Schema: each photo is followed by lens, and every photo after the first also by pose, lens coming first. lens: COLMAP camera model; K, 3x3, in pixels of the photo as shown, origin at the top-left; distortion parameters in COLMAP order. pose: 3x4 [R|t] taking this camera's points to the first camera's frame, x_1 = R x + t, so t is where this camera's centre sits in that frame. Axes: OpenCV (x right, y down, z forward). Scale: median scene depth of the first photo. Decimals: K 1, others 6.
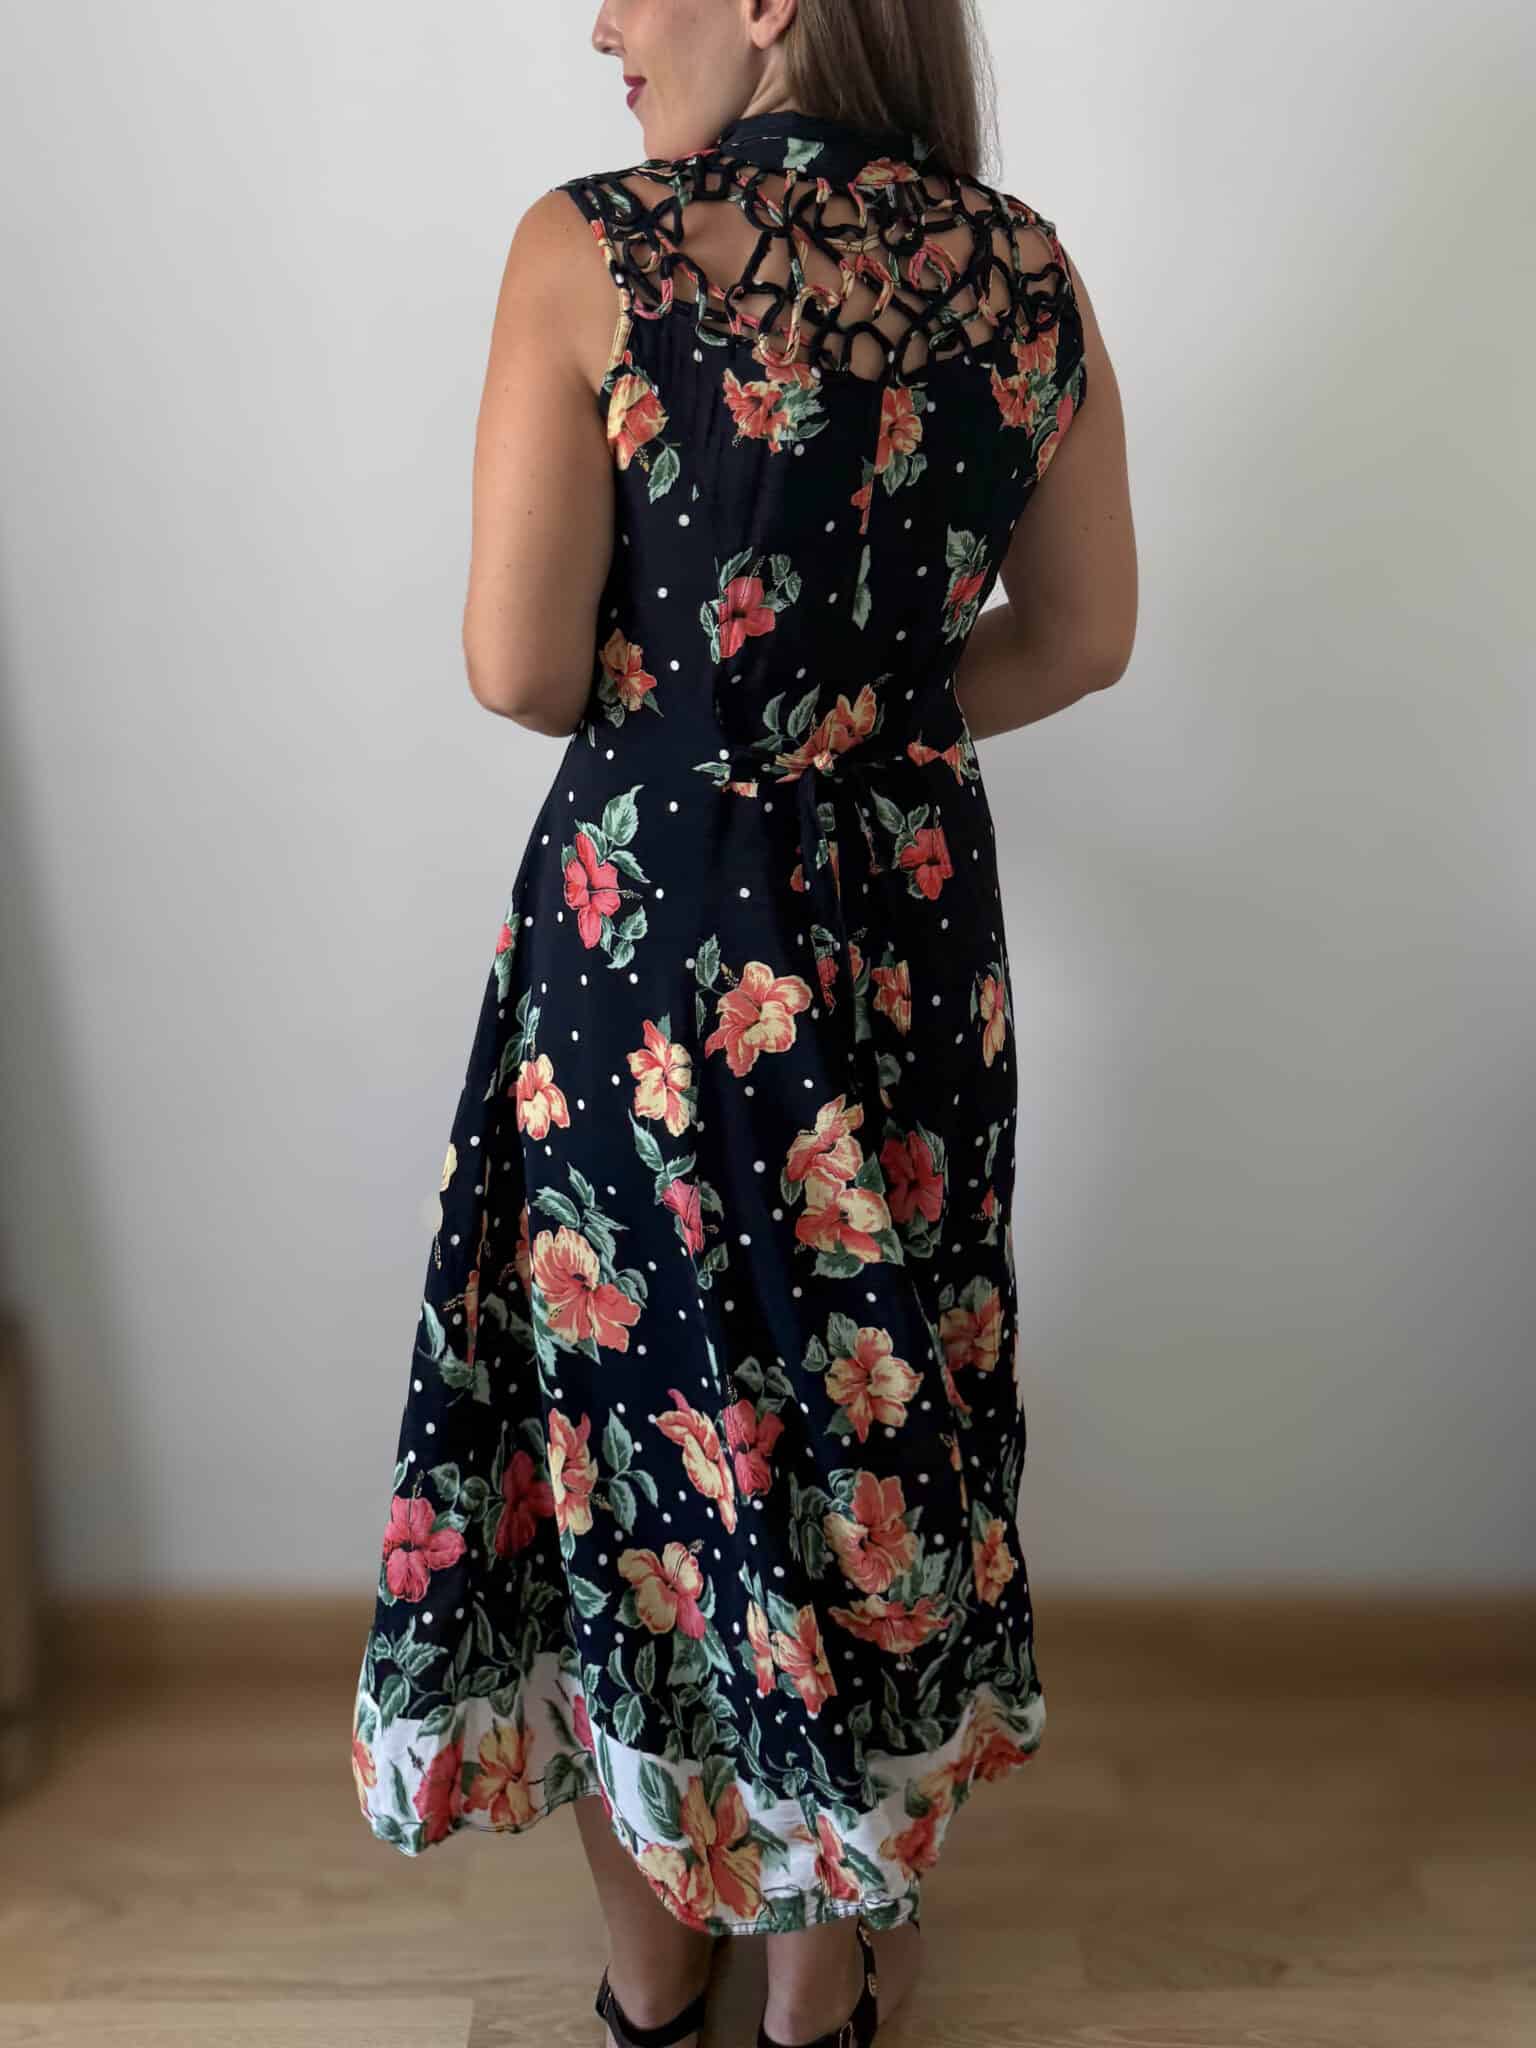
lens RADIAL K [[1443.3, 0, 768.0], [0, 1443.3, 1024.0], [0, 0, 1]] dist [-0.118352, 0.000959]
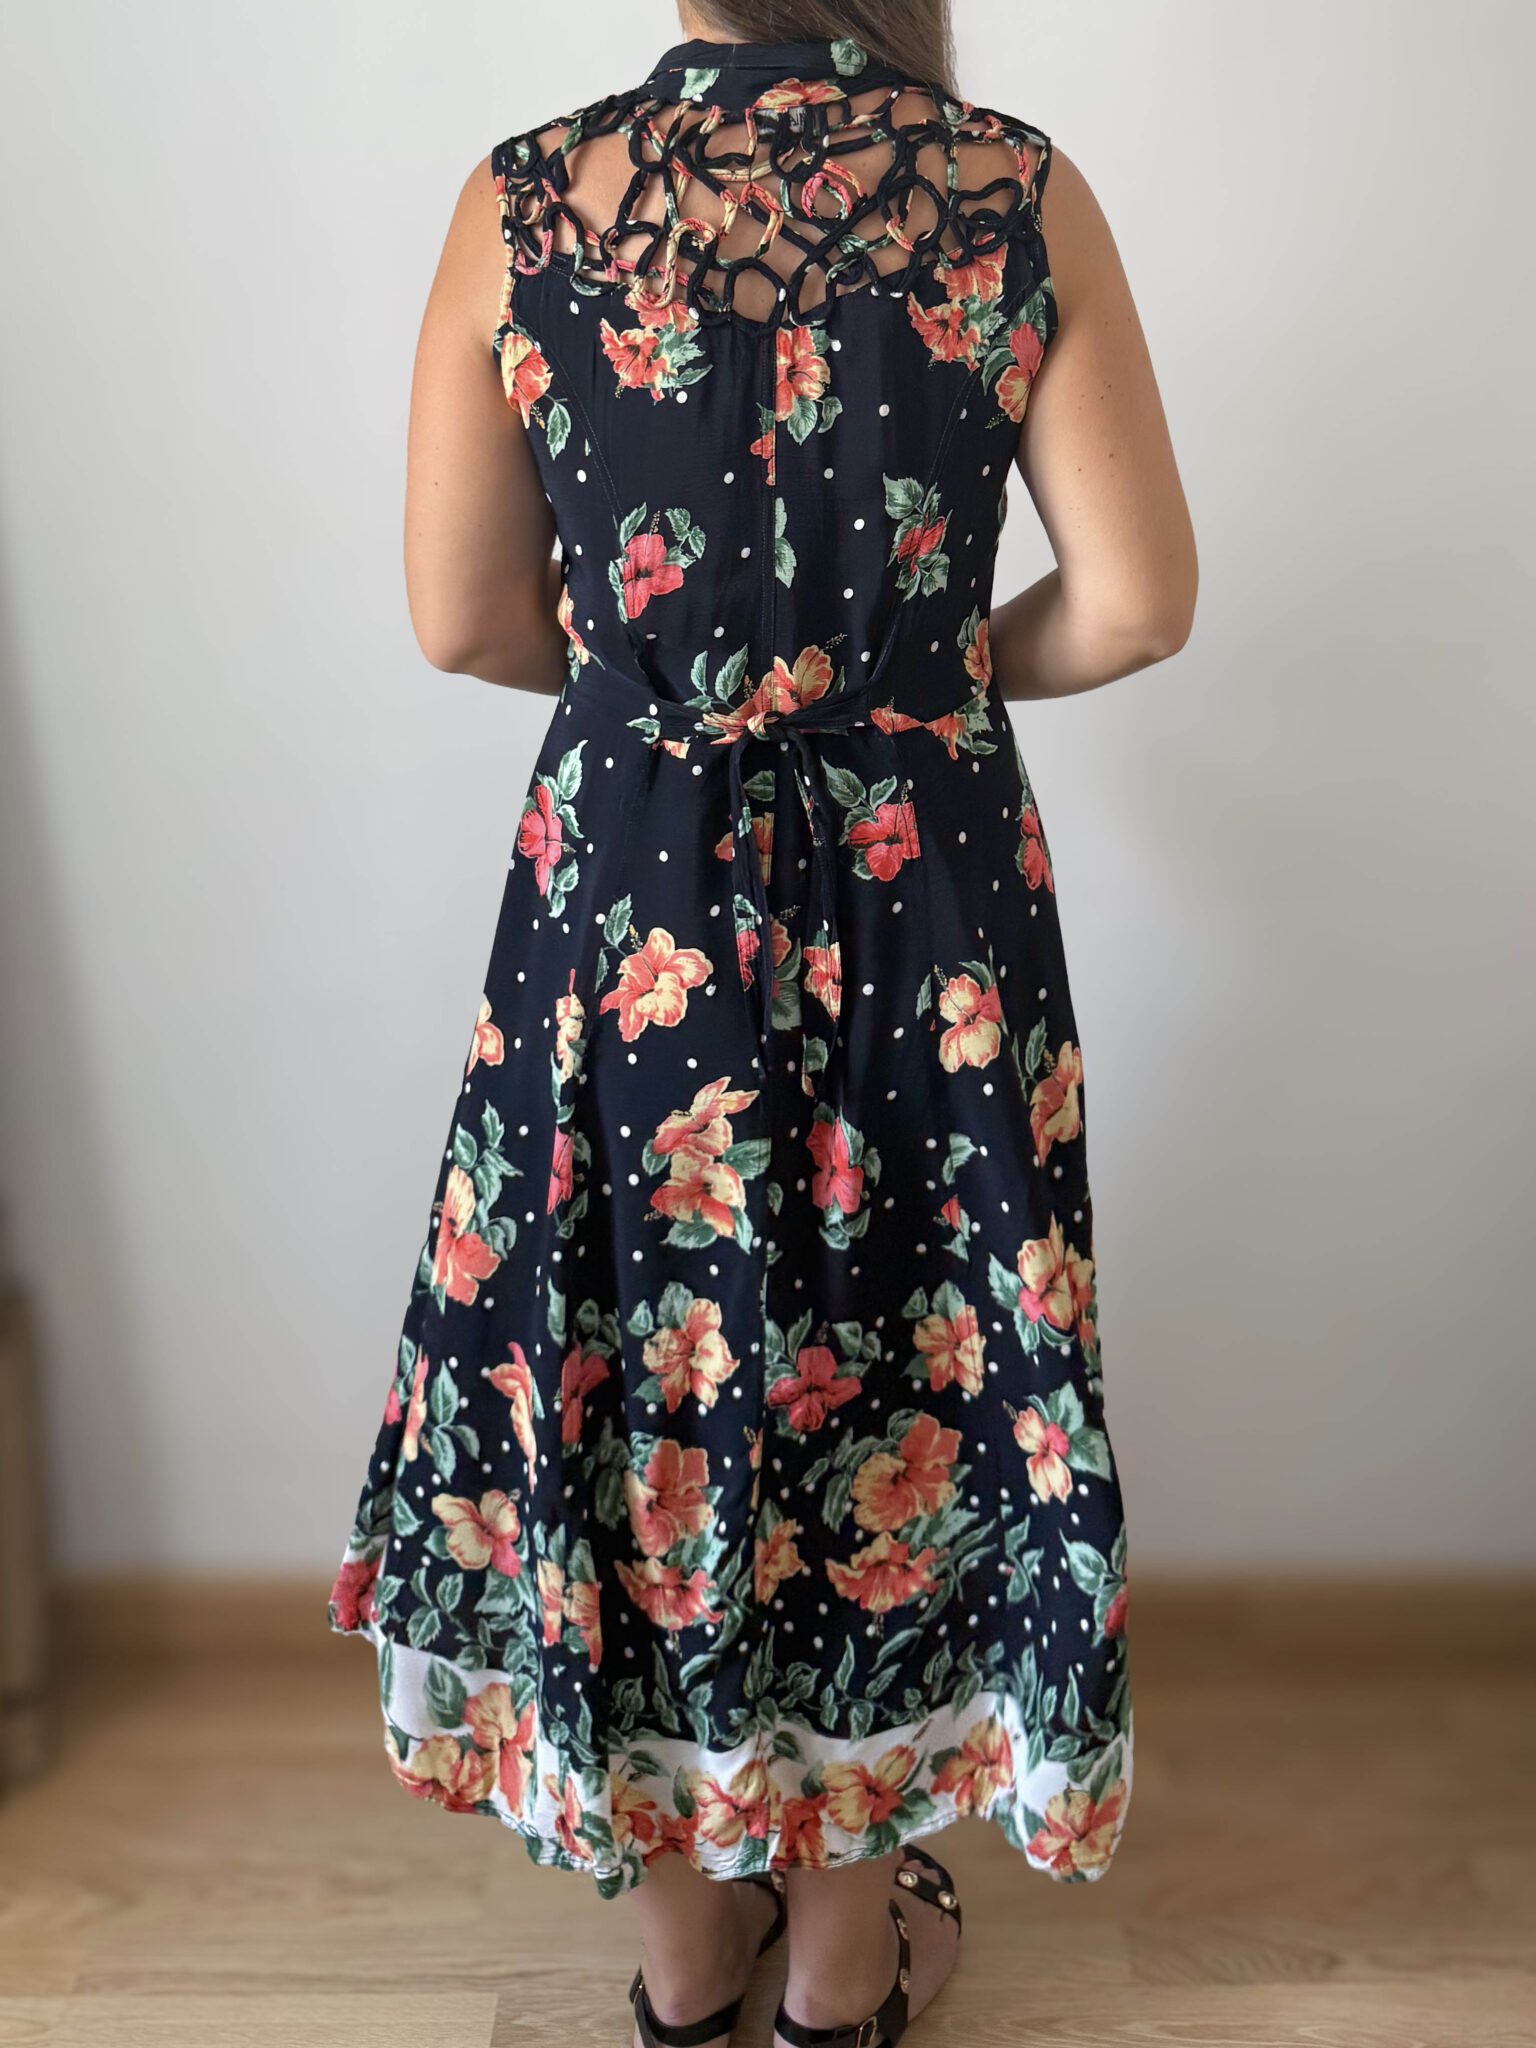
lens RADIAL K [[1443.3, 0, 768.0], [0, 1443.3, 1024.0], [0, 0, 1]] dist [-0.118352, 0.000959]
pose [[0.922523, 0.133821, -0.362000, 0.441412], [-0.116811, 0.990783, 0.068583, -0.055706], [0.367841, -0.020984, 0.929652, 0.120246]]
